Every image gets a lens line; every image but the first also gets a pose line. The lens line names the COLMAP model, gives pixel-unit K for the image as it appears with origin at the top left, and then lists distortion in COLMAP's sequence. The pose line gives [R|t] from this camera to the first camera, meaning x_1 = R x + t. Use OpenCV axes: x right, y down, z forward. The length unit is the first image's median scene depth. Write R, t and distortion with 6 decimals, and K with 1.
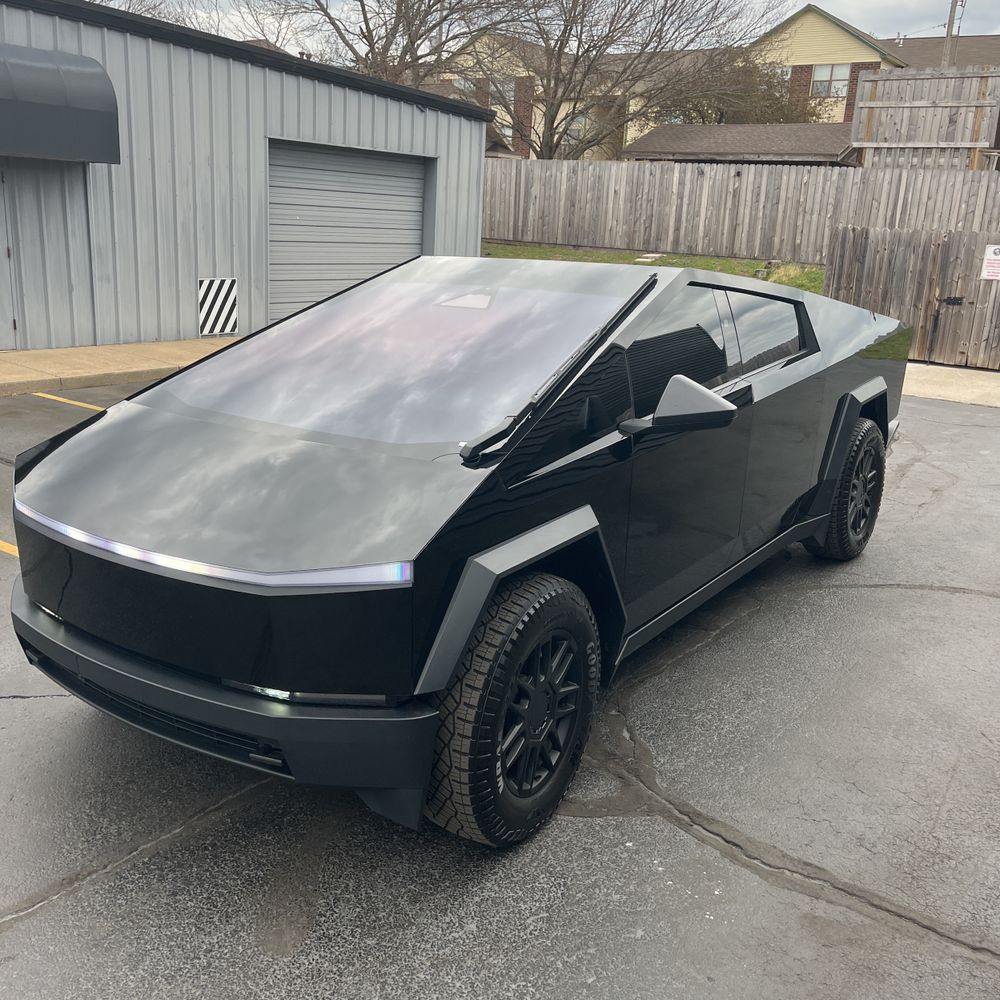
lens RADIAL K [[1004.3, 0, 500.0], [0, 1004.3, 500.0], [0, 0, 1]] dist [0.005507, -0.021476]
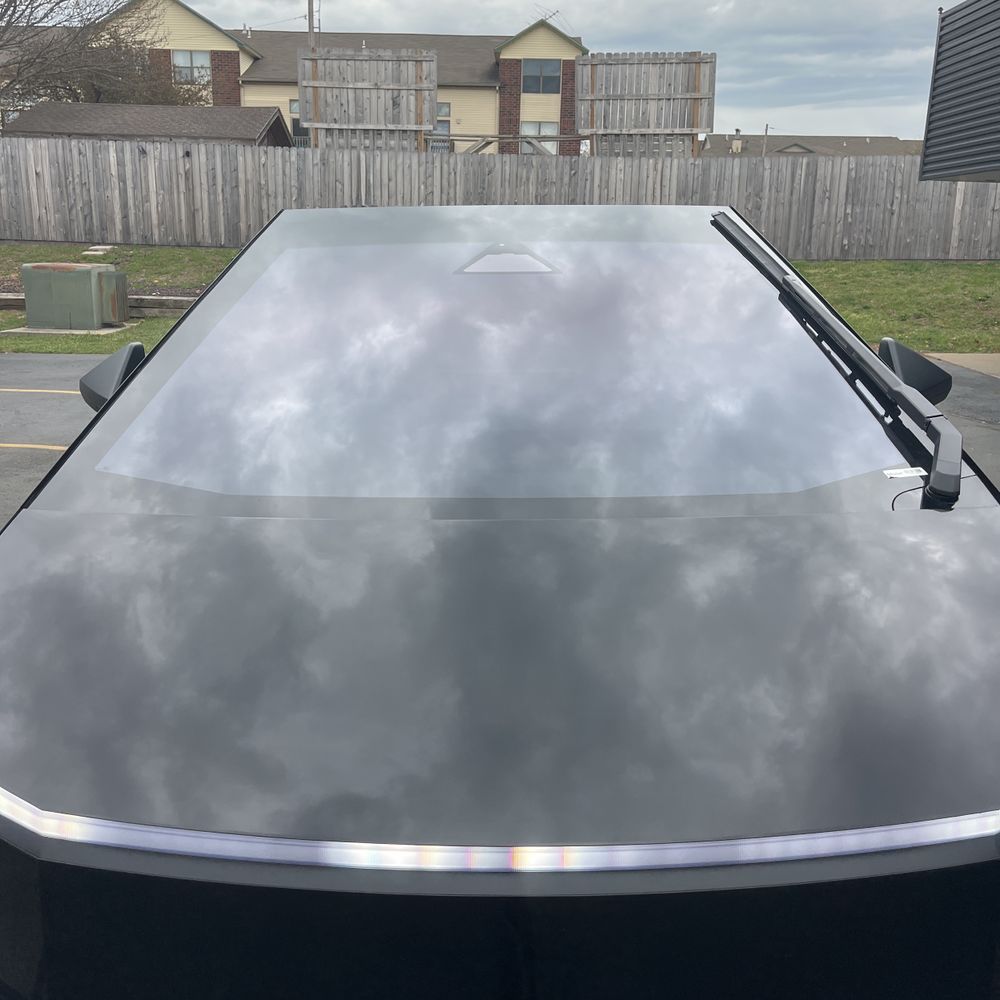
lens RADIAL K [[1004.5, 0, 497.7], [0, 1004.5, 496.1], [0, 0, 1]] dist [0.031866, -0.020063]
pose [[0.820299, -0.172585, 0.545273, -0.084658], [0.173329, 0.983565, 0.050557, -0.016935], [-0.545037, 0.053040, 0.836732, 0.095672]]
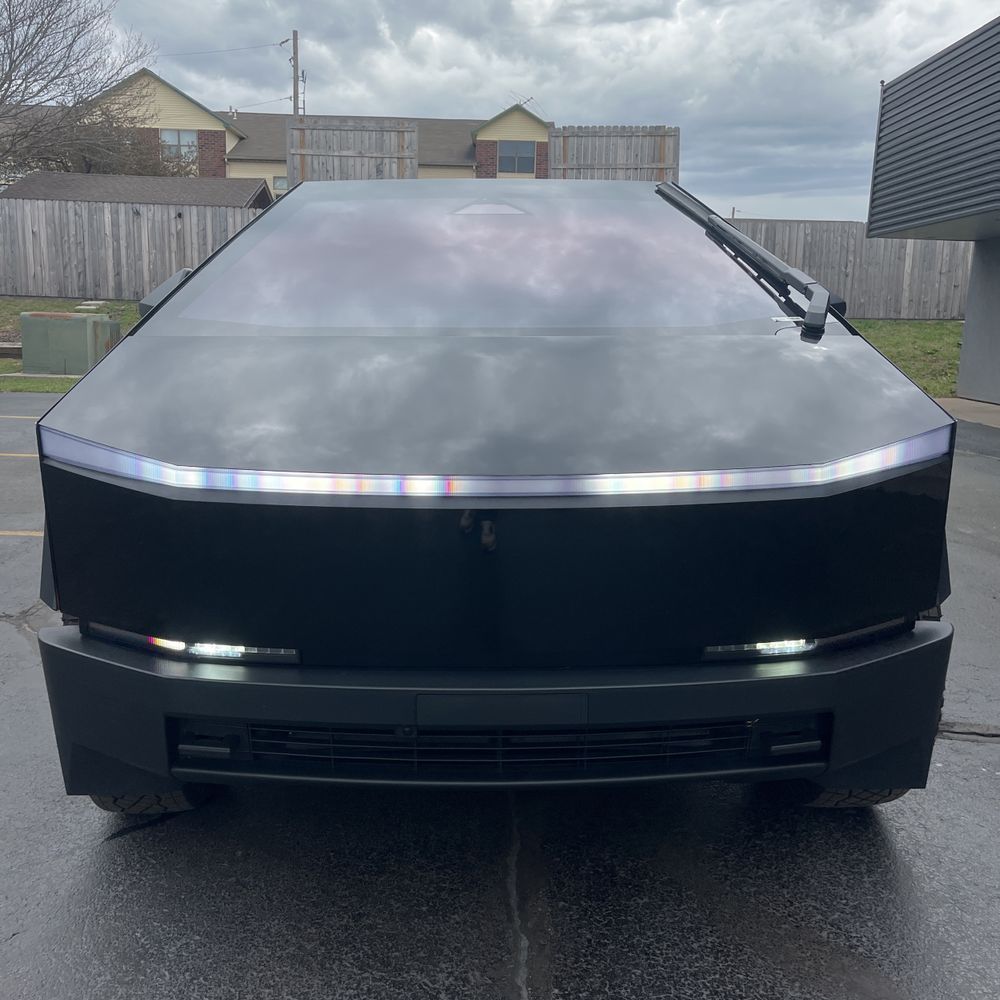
lens RADIAL K [[1007.9, 0, 500.0], [0, 1007.9, 500.0], [0, 0, 1]] dist [-0.012738, 0.081857]
pose [[0.805857, -0.133273, 0.576917, -0.106026], [0.173577, 0.984706, -0.014982, 0.009225], [-0.566097, 0.112212, 0.816665, 0.073612]]
